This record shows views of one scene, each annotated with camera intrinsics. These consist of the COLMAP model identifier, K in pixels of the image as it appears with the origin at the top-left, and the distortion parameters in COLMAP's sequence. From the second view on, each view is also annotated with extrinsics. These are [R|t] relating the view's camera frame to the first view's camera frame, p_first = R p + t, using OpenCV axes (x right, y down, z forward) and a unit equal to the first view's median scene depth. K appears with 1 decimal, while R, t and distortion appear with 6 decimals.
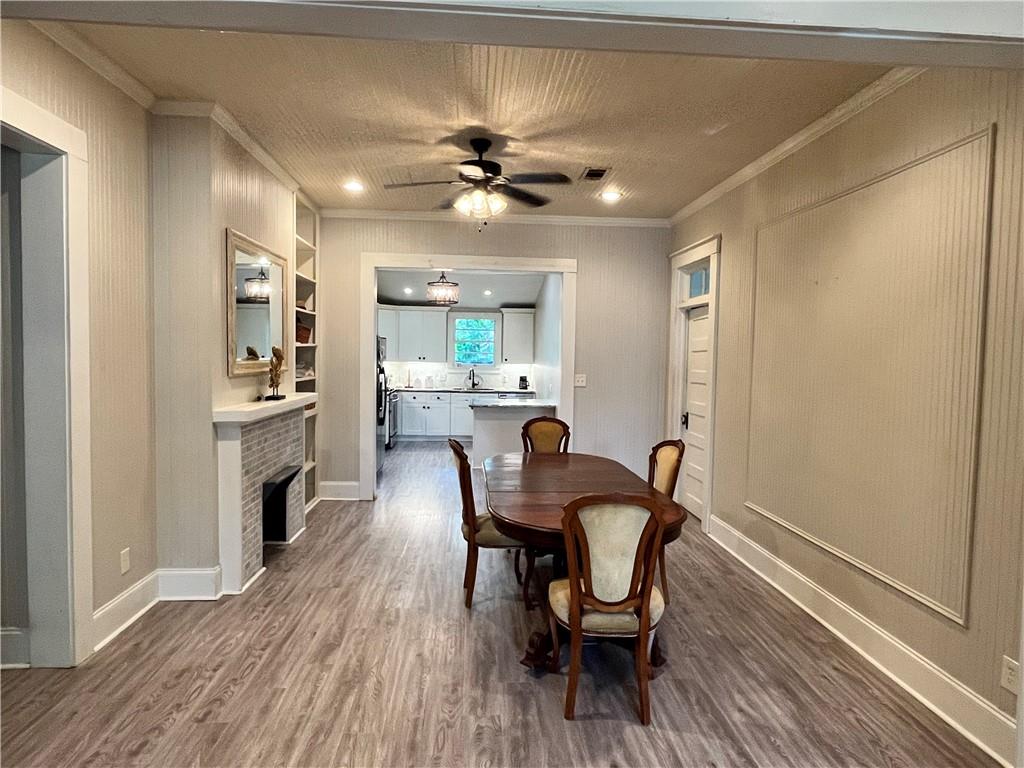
lens RADIAL K [[616.0, 0, 505.8], [0, 616.0, 386.7], [0, 0, 1]] dist [-0.001326, -0.001469]
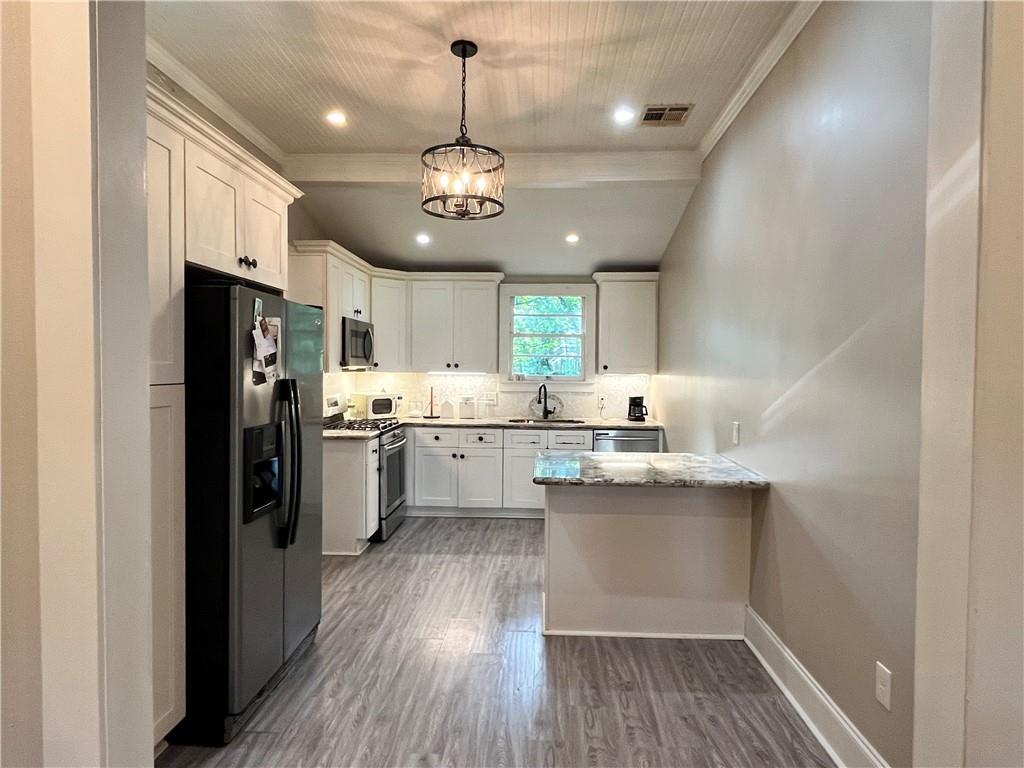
lens RADIAL K [[601.1, 0, 509.4], [0, 601.1, 385.7], [0, 0, 1]] dist [-0.001302, -0.000960]
pose [[0.993725, -0.003880, -0.111782, -0.063012], [0.000875, 0.999637, -0.026916, -0.033860], [0.111846, 0.026650, 0.993368, 1.184997]]
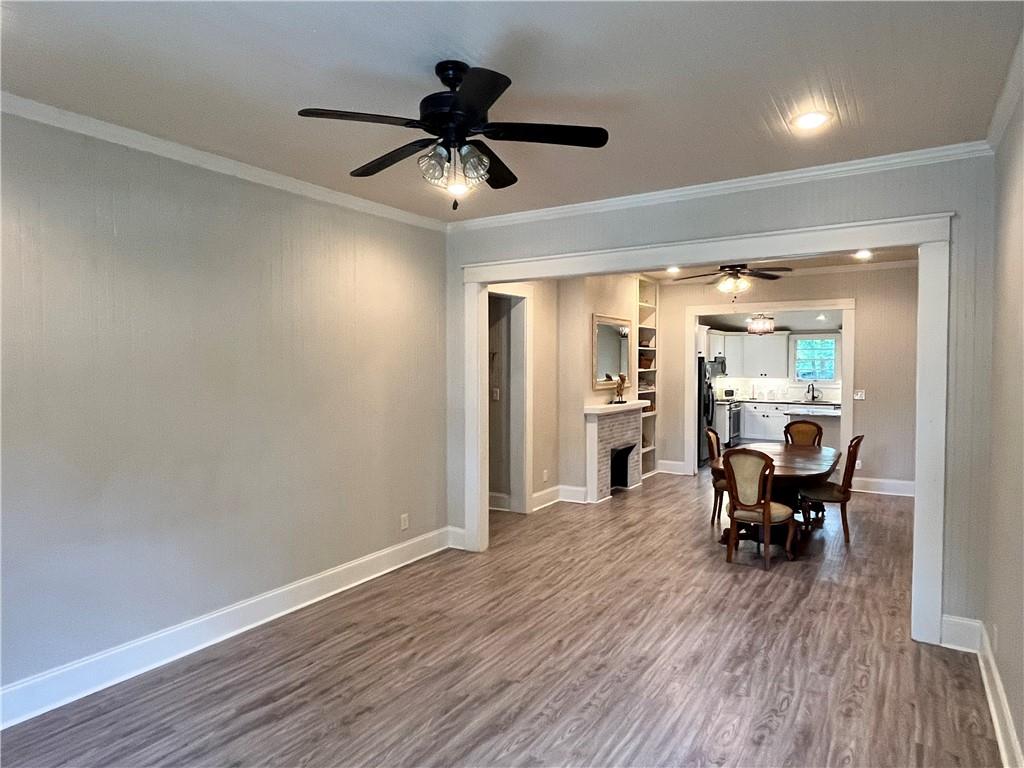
lens RADIAL K [[616.0, 0, 507.6], [0, 616.0, 384.1], [0, 0, 1]] dist [-0.001326, -0.001469]
pose [[0.806020, 0.002652, -0.591882, 0.430216], [-0.016457, 0.999704, -0.017932, 0.003218], [0.591659, 0.024195, 0.805825, -0.643158]]
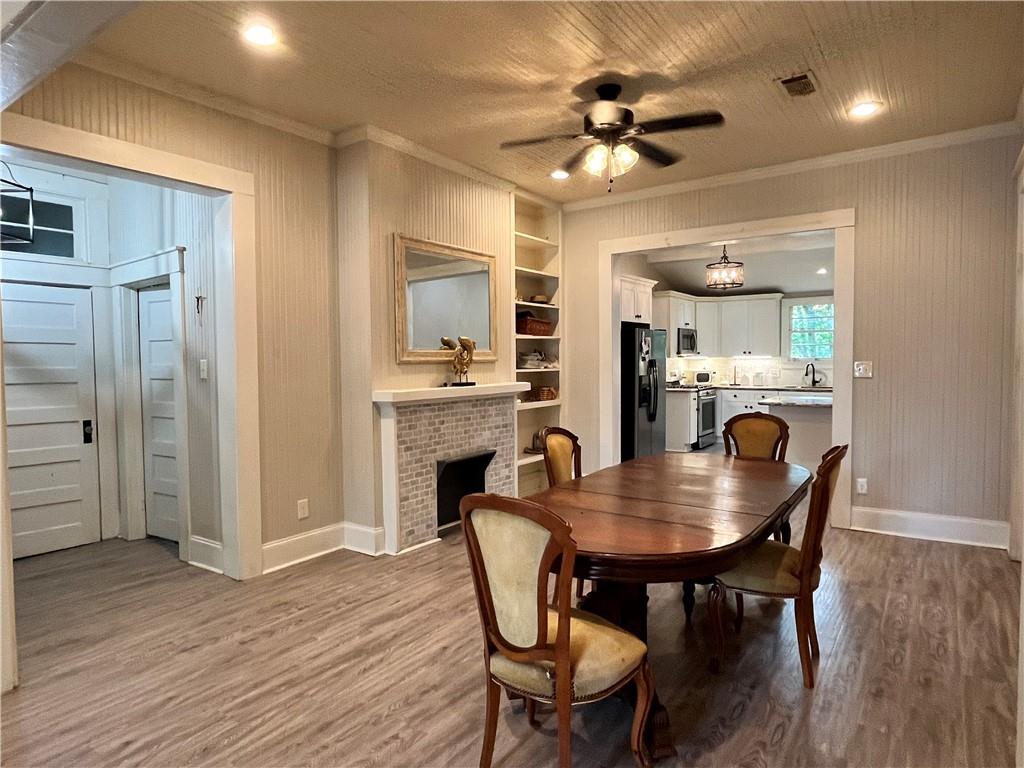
lens RADIAL K [[601.1, 0, 505.8], [0, 601.1, 383.0], [0, 0, 1]] dist [-0.001302, -0.000960]
pose [[0.773232, 0.002605, -0.634118, 0.374495], [-0.011068, 0.999895, -0.009389, 0.026596], [0.634027, 0.014278, 0.773179, 0.246735]]
